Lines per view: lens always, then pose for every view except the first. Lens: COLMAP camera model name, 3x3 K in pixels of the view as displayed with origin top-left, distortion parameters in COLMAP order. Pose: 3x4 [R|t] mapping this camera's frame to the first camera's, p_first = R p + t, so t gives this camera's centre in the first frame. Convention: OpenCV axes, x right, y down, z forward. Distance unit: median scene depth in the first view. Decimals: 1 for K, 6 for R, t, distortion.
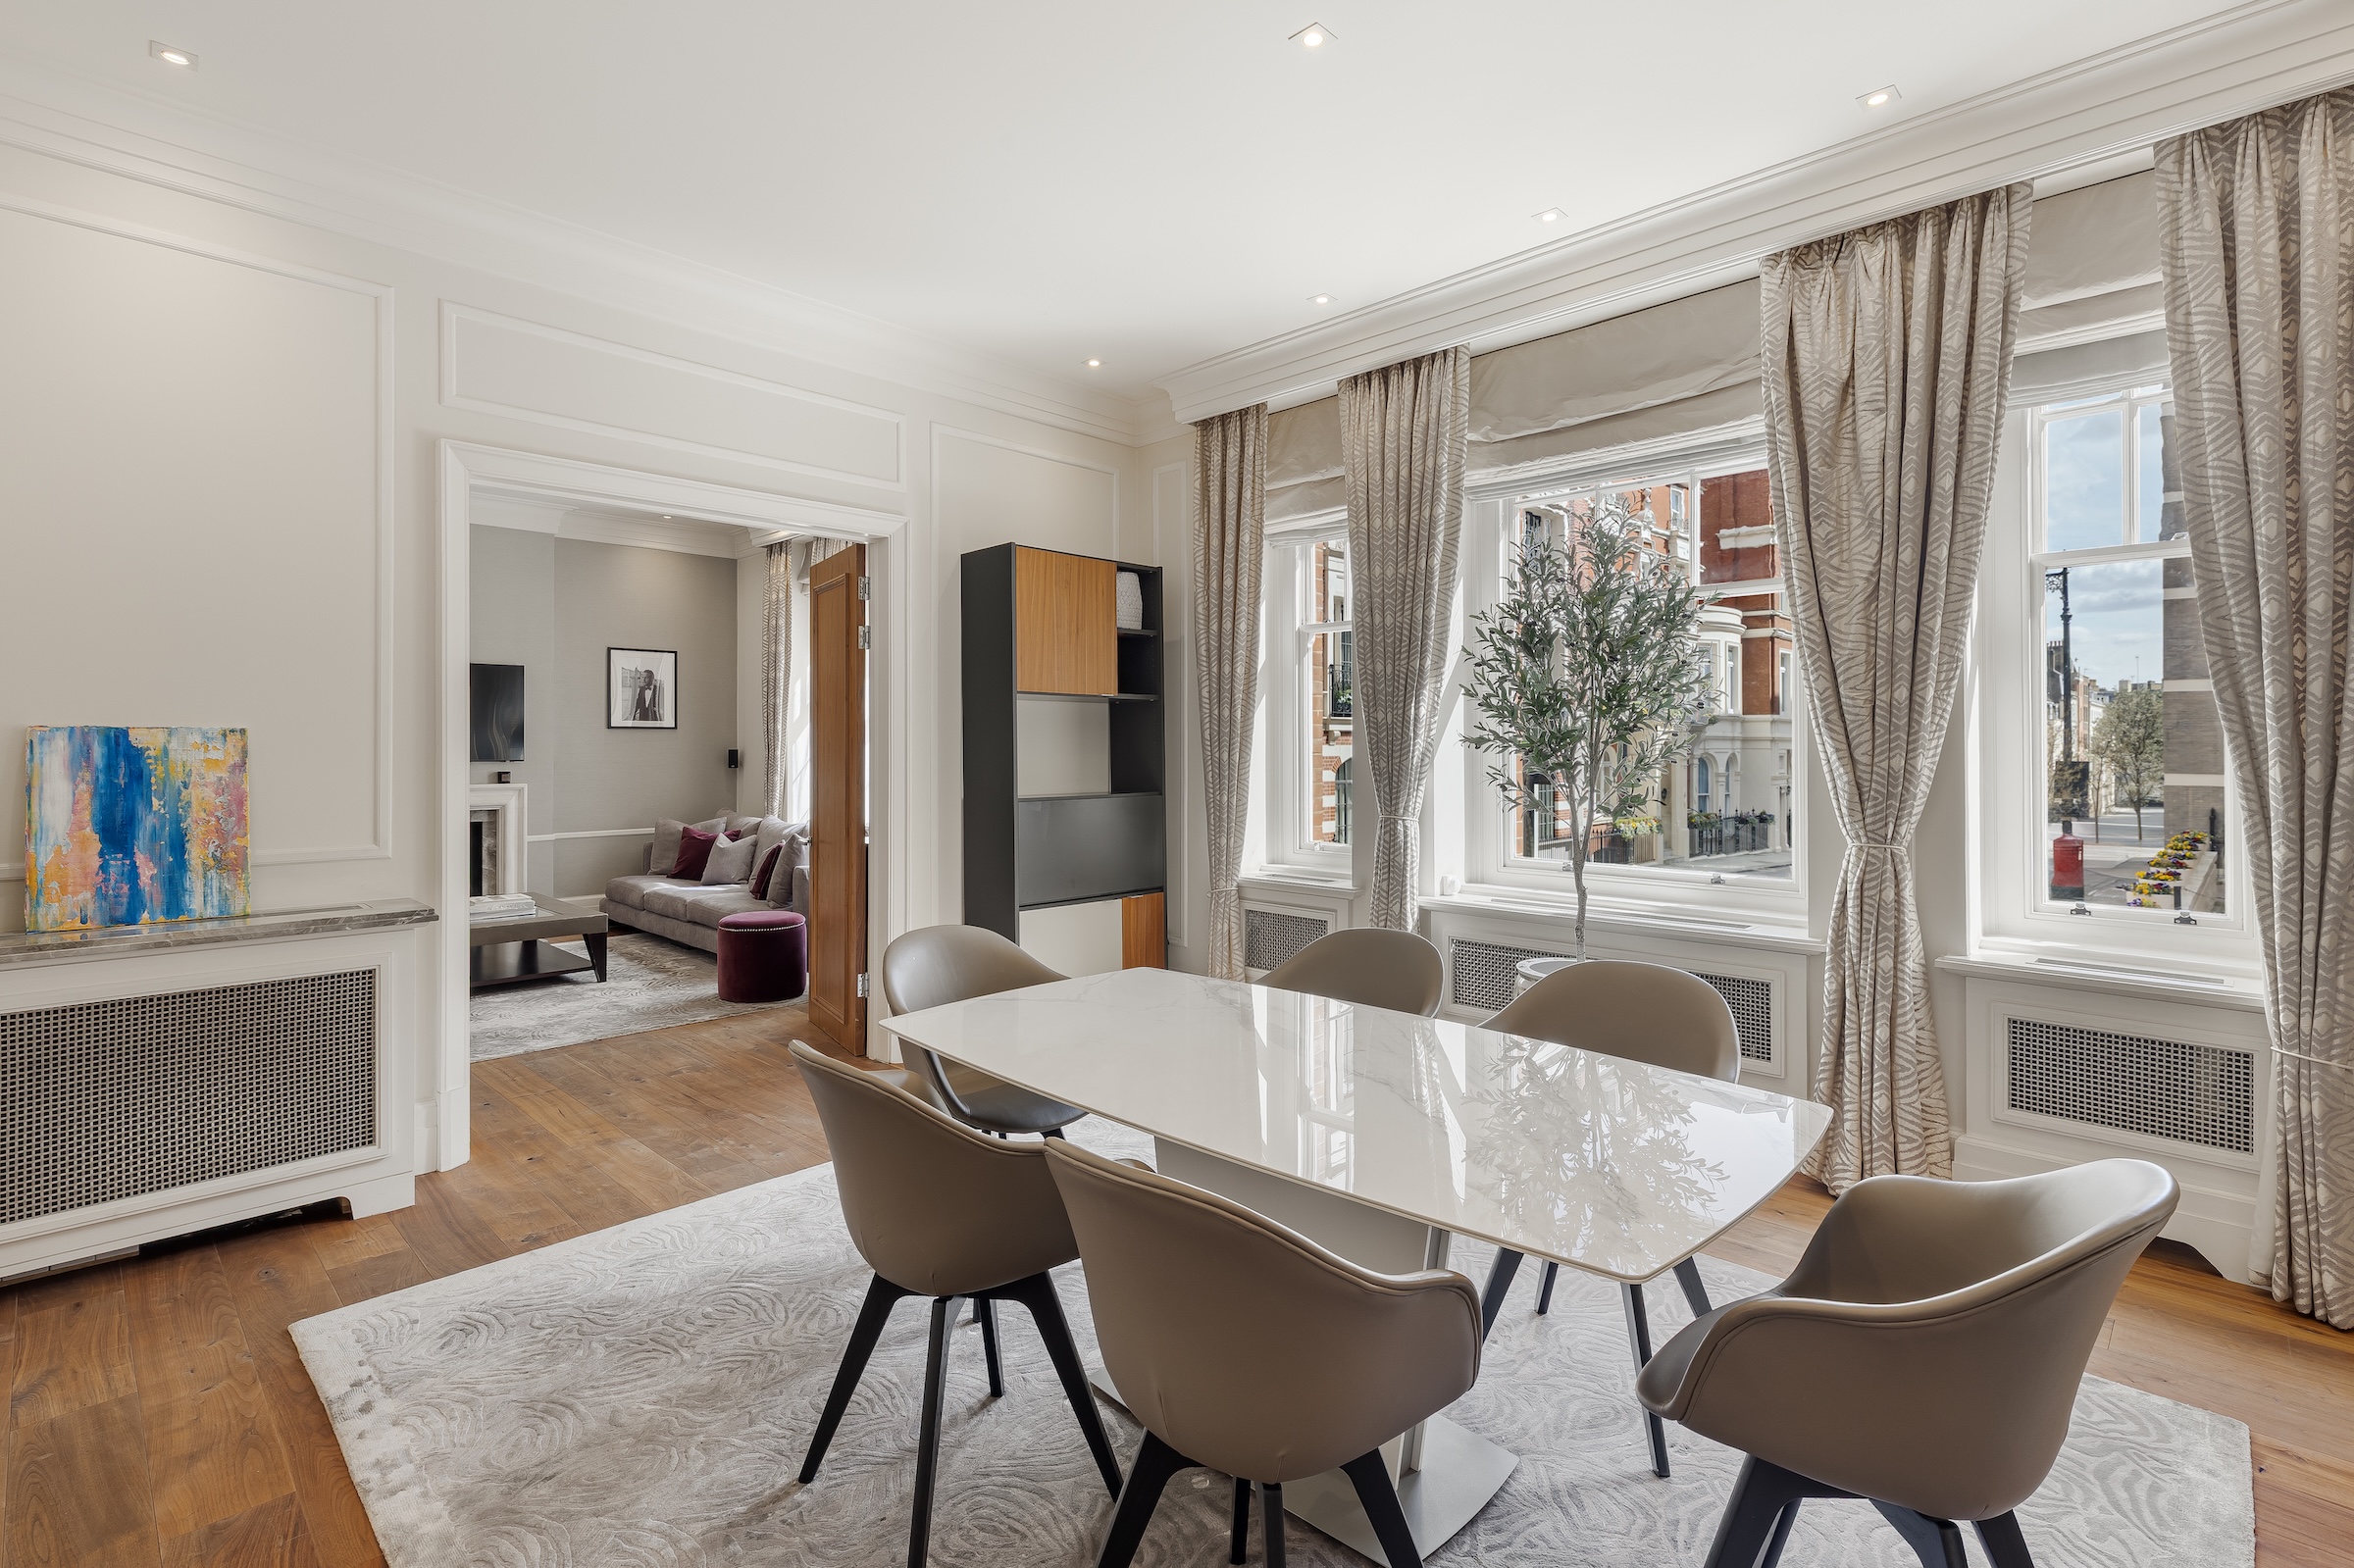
lens RADIAL K [[1082.4, 0, 1100.4], [0, 1082.4, 743.7], [0, 0, 1]] dist [0.001604, 0.000067]
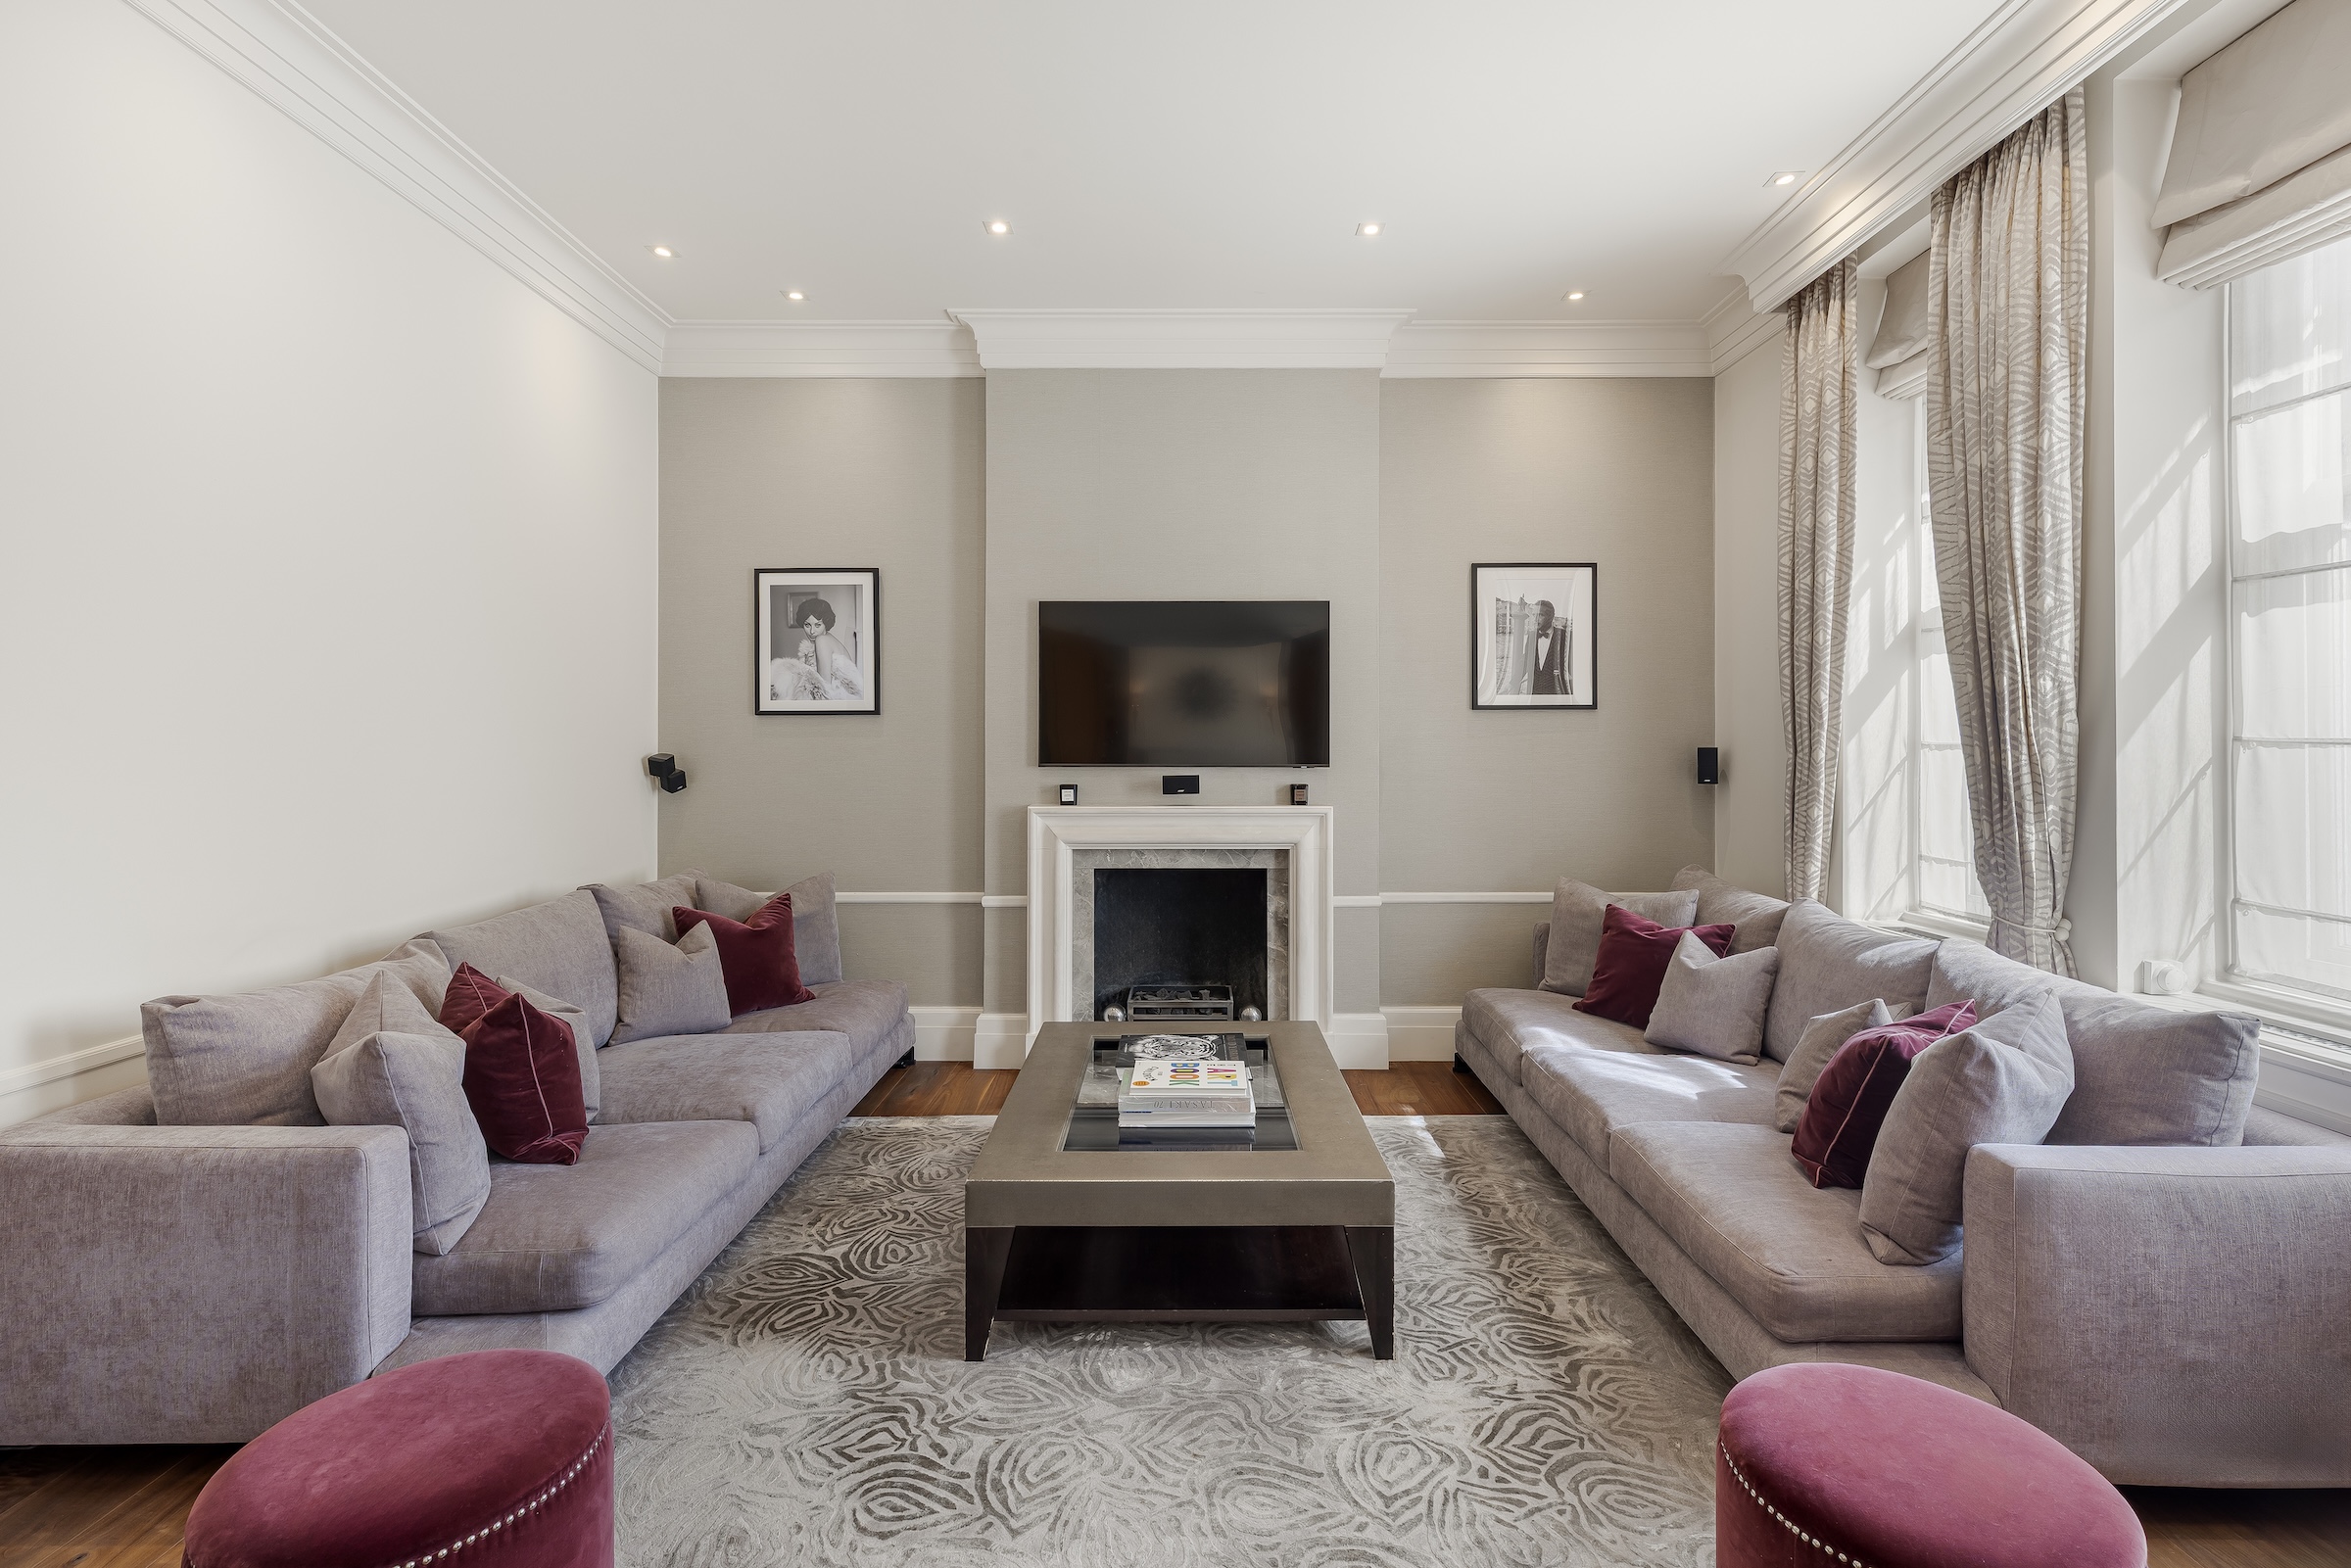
lens RADIAL K [[1069.5, 0, 1179.0], [0, 1069.5, 734.4], [0, 0, 1]] dist [0.000272, -0.000231]
pose [[0.723334, -0.003641, -0.690489, -0.187088], [0.006185, 0.999980, 0.001206, -0.002210], [0.690471, -0.005143, 0.723342, 0.506153]]
